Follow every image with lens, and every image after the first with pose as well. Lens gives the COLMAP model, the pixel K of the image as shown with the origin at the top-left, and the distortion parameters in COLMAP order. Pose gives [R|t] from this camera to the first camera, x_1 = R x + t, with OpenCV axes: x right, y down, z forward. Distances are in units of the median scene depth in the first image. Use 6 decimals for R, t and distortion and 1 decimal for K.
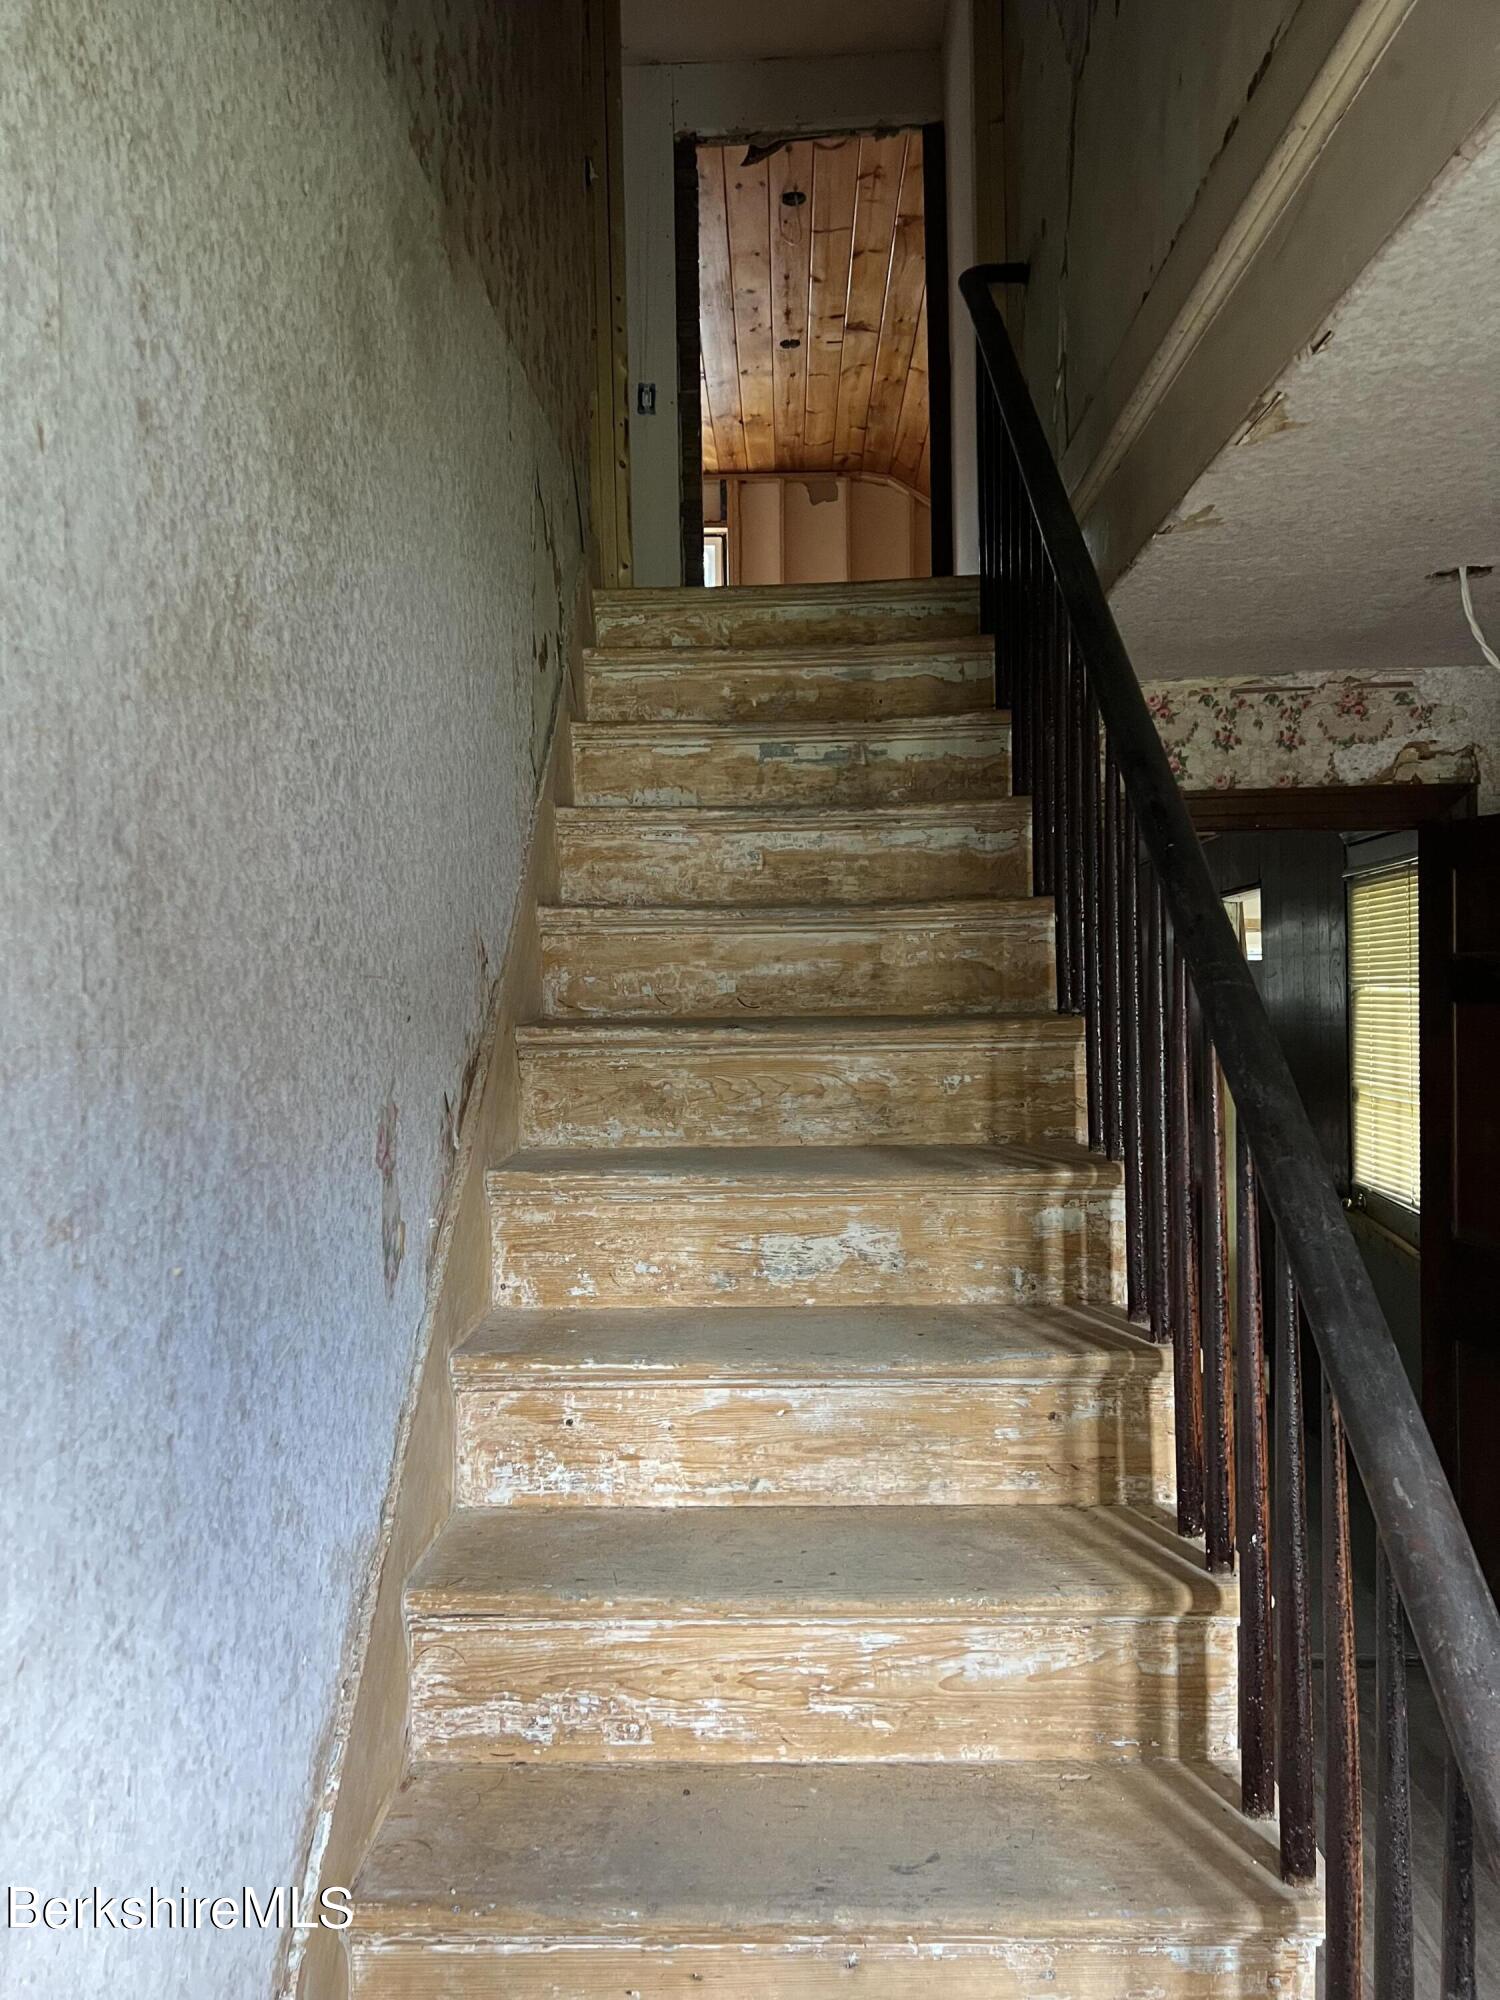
lens RADIAL K [[1505.7, 0, 746.5], [0, 1505.7, 1000.5], [0, 0, 1]] dist [0.061583, -0.076491]
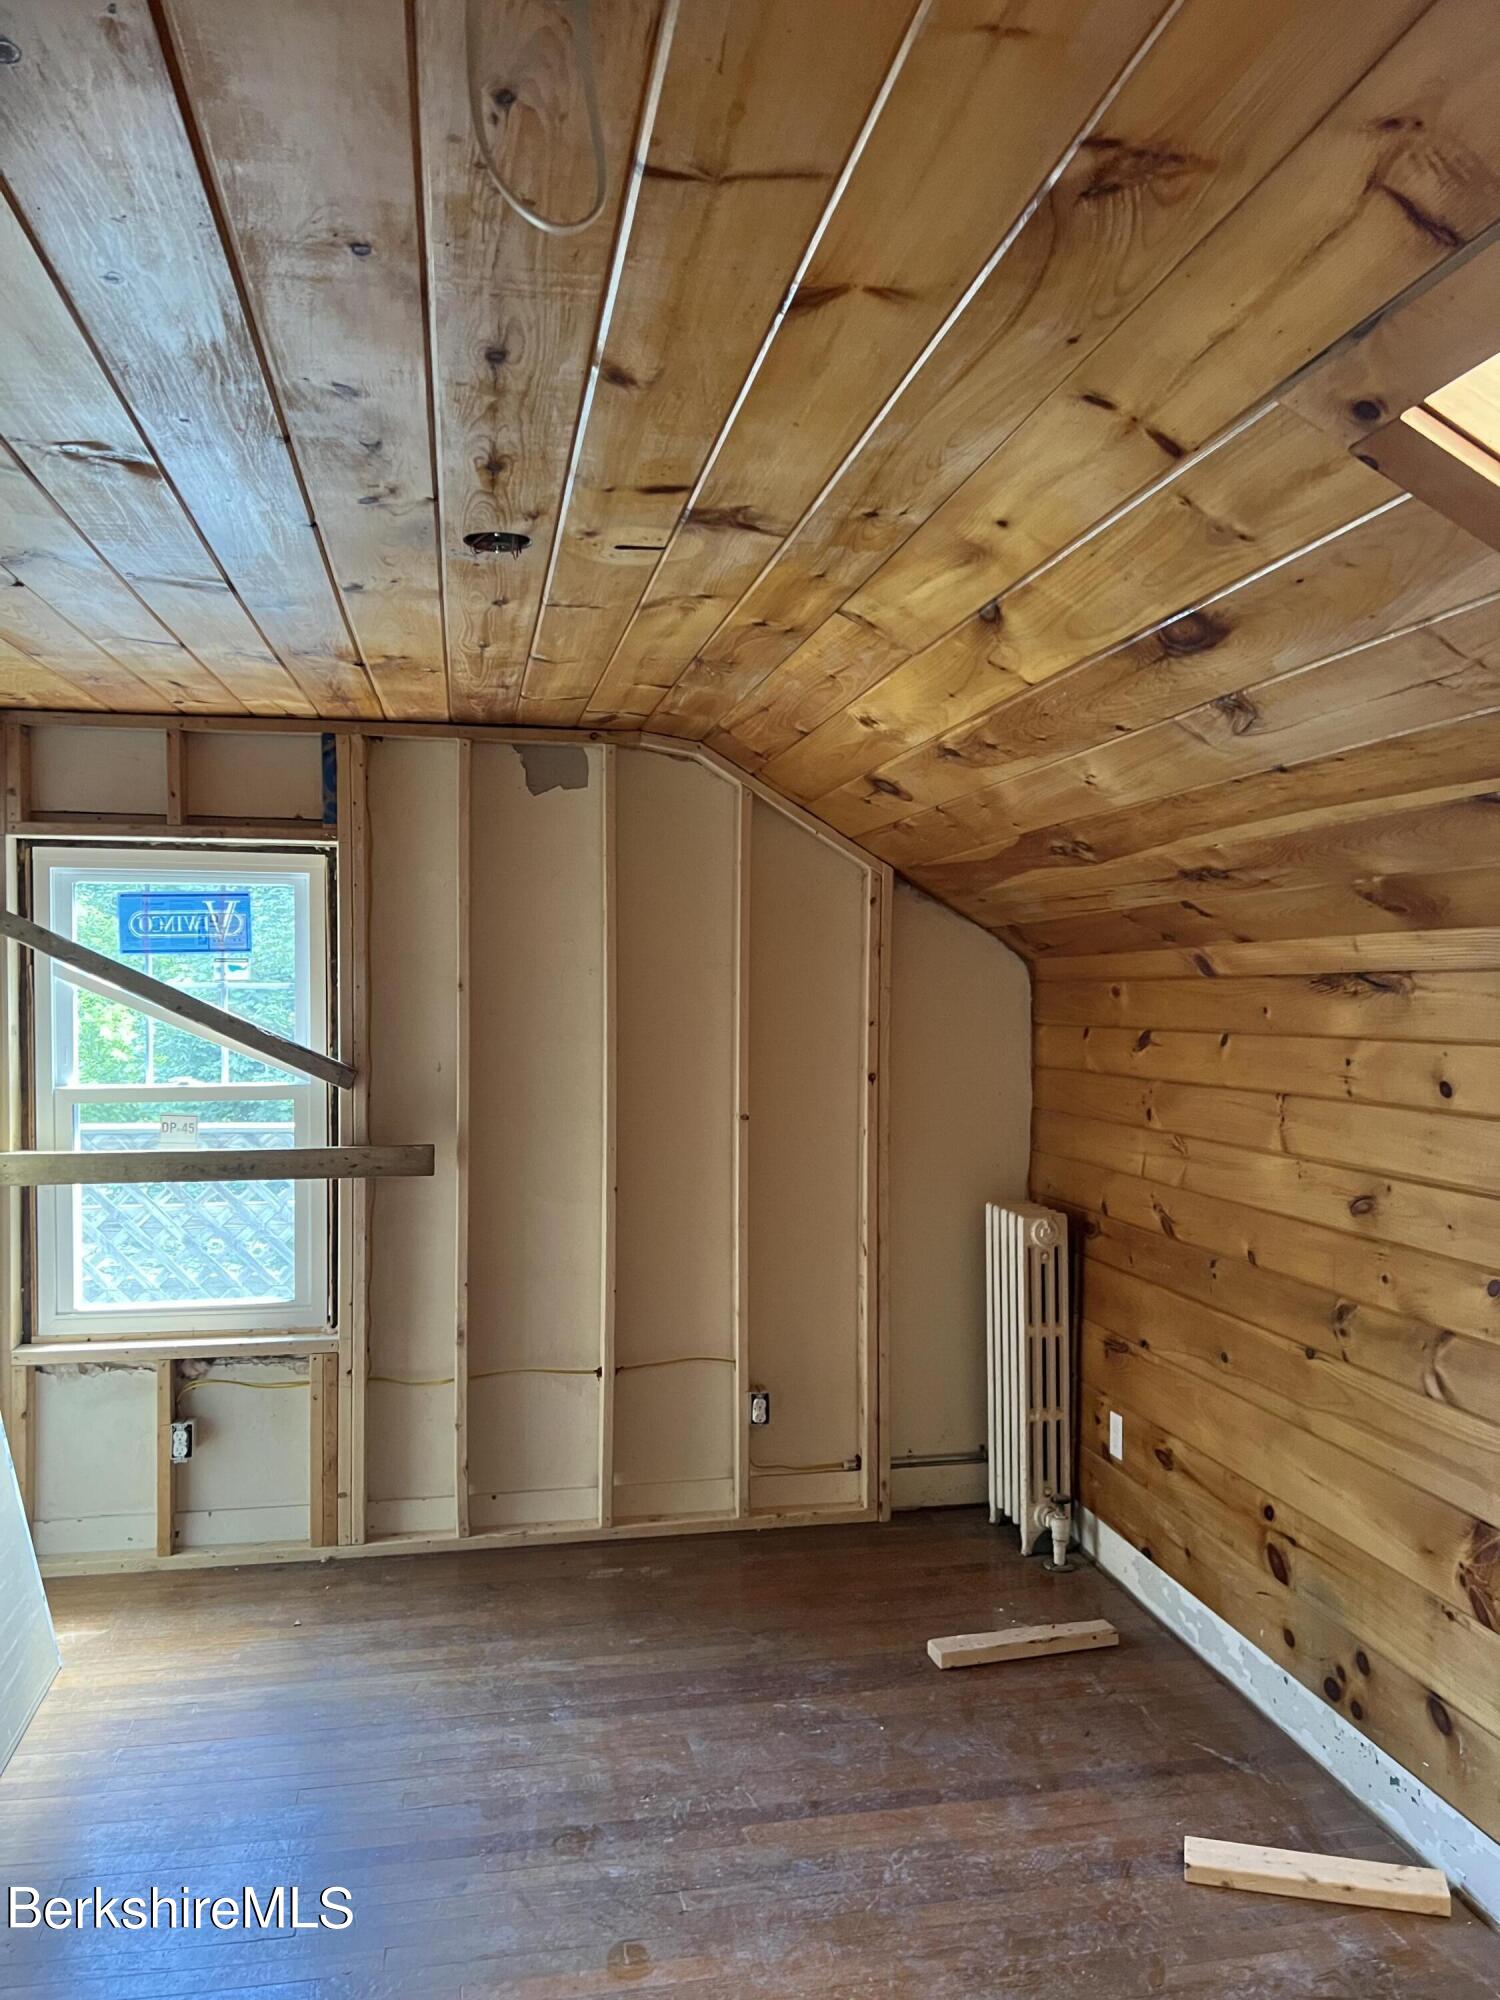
lens RADIAL K [[1505.7, 0, 750.8], [0, 1505.7, 1000.4], [0, 0, 1]] dist [0.061583, -0.076491]
pose [[0.976949, 0.010198, 0.213229, 0.014265], [-0.011550, 0.999920, 0.005097, -0.341044], [-0.213160, -0.007442, 0.976989, 0.687141]]
